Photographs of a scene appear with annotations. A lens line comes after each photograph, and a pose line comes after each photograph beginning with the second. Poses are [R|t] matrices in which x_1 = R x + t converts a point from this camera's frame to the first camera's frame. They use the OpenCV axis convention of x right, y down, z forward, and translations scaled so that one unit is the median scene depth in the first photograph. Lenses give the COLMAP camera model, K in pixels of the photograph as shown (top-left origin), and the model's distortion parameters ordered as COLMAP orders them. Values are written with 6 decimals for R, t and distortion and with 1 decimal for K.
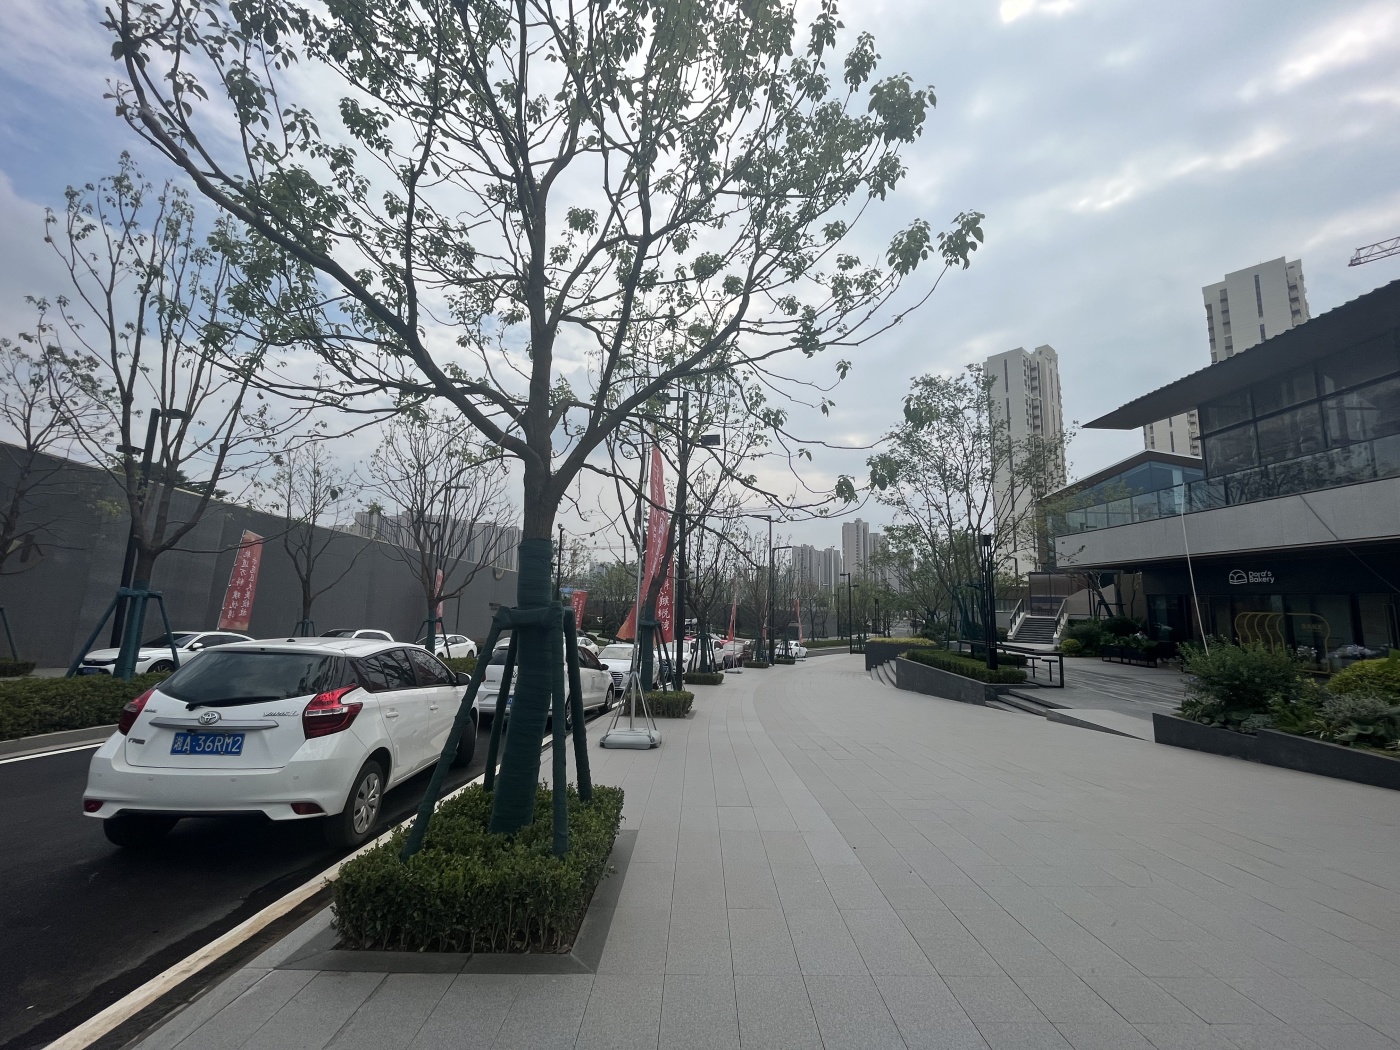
lens RADIAL K [[568.5, 0, 680.1], [0, 568.5, 529.2], [0, 0, 1]] dist [-0.005455, 0.001045]
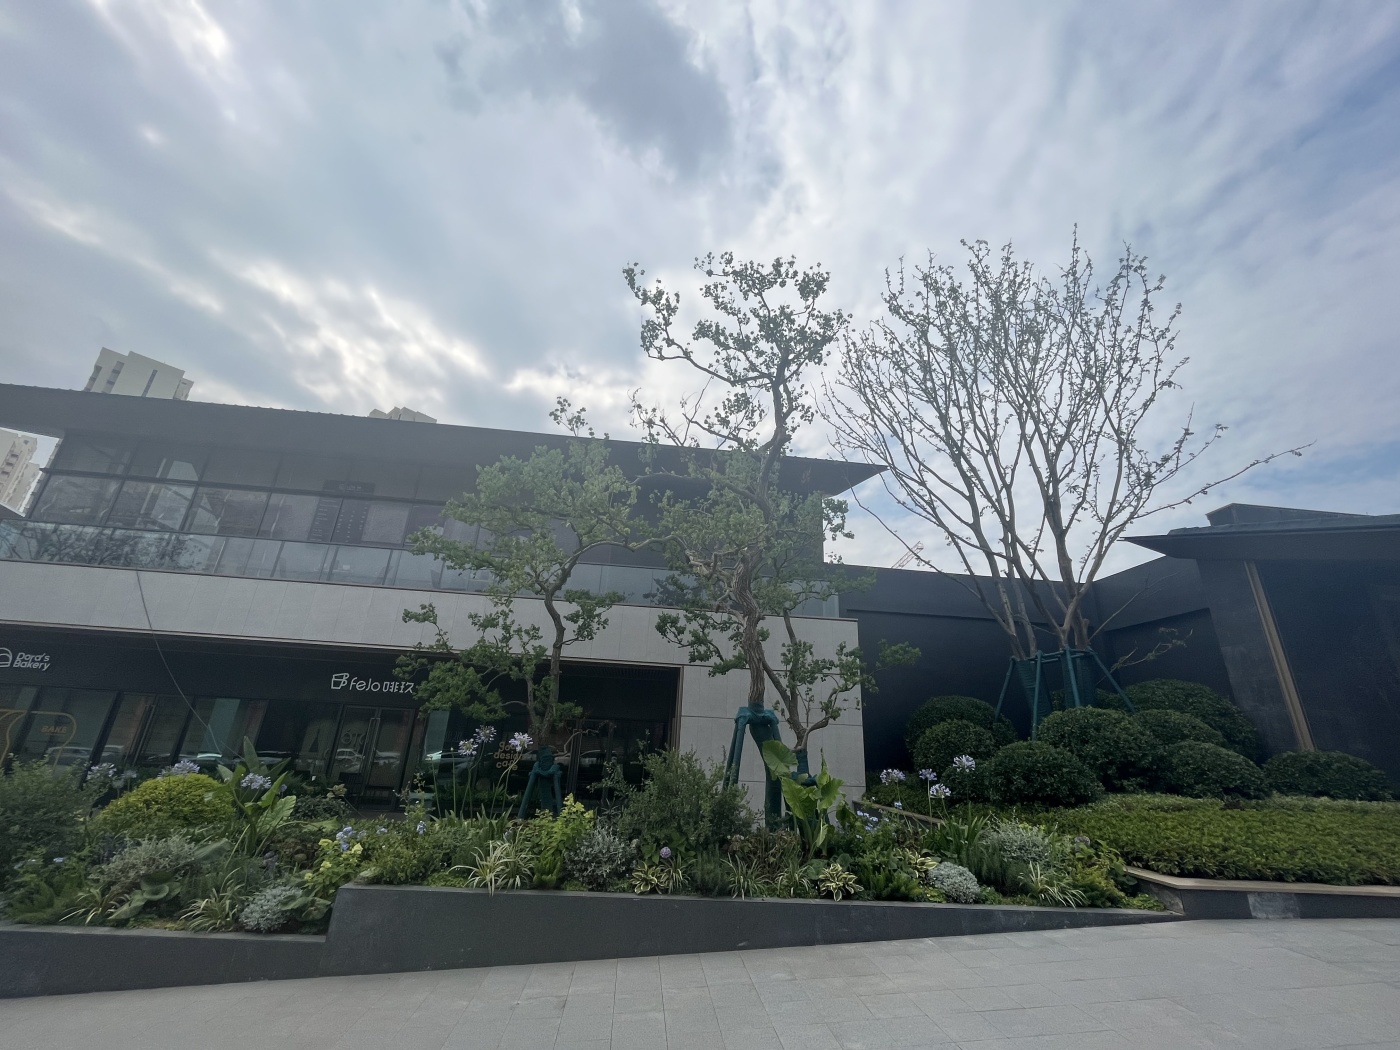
lens RADIAL K [[568.5, 0, 680.1], [0, 568.5, 529.2], [0, 0, 1]] dist [-0.005455, 0.001045]
pose [[-0.117472, 0.332263, 0.935843, 0.297206], [-0.175224, 0.920647, -0.348863, 0.065582], [-0.977495, -0.204964, -0.049930, 0.434212]]
